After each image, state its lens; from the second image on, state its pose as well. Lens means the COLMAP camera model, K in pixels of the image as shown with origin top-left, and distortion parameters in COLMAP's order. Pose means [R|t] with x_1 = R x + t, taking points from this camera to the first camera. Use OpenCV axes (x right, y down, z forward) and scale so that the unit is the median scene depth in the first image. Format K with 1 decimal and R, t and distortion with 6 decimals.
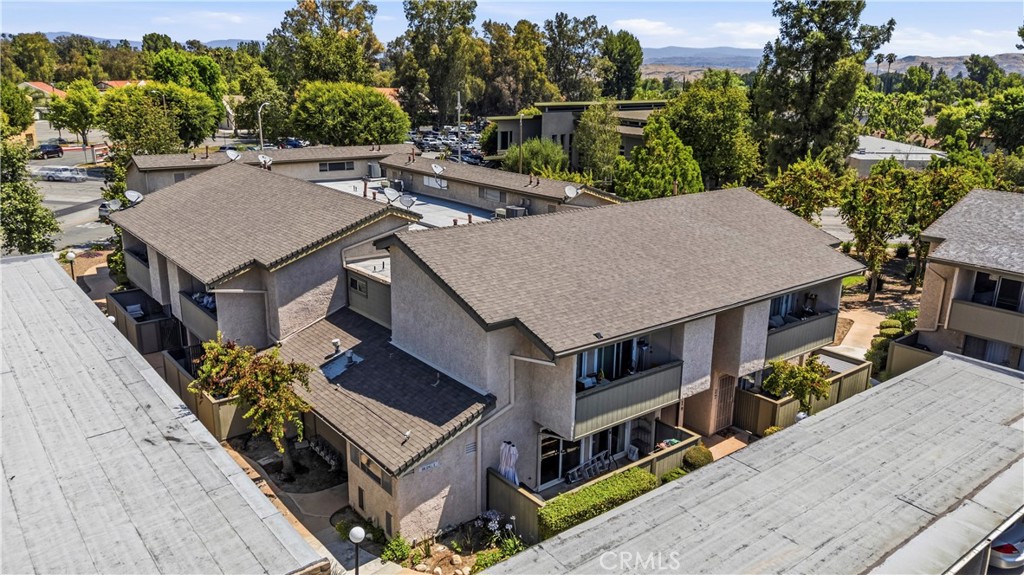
lens RADIAL K [[754.3, 0, 511.3], [0, 754.3, 281.9], [0, 0, 1]] dist [0.014187, 0.004428]
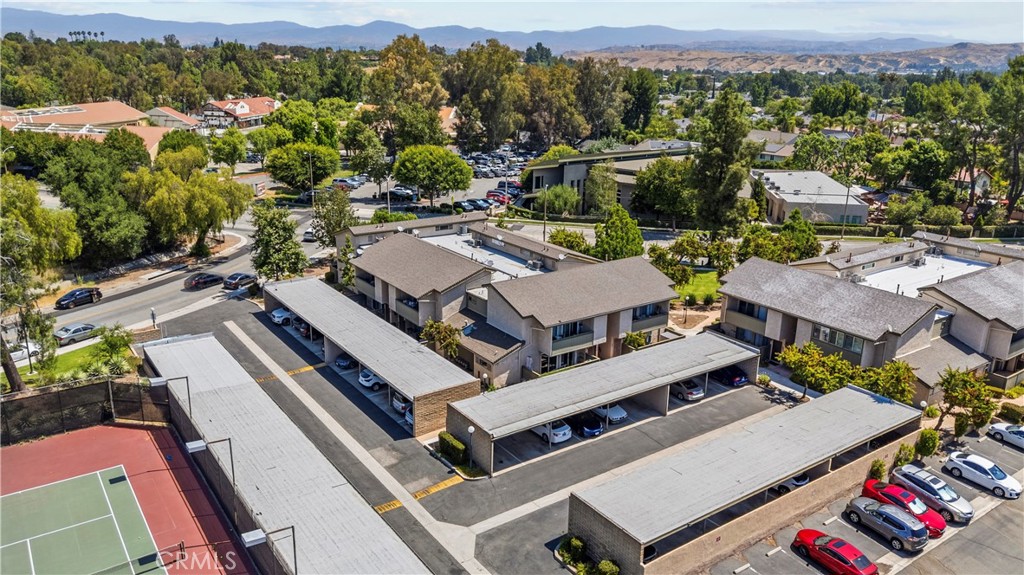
lens RADIAL K [[754.3, 0, 508.7], [0, 754.3, 288.9], [0, 0, 1]] dist [0.014187, 0.004428]
pose [[0.998465, 0.021226, -0.051160, 0.032025], [-0.019636, 0.999314, 0.031390, -0.075046], [0.051792, -0.030337, 0.998197, -1.019245]]
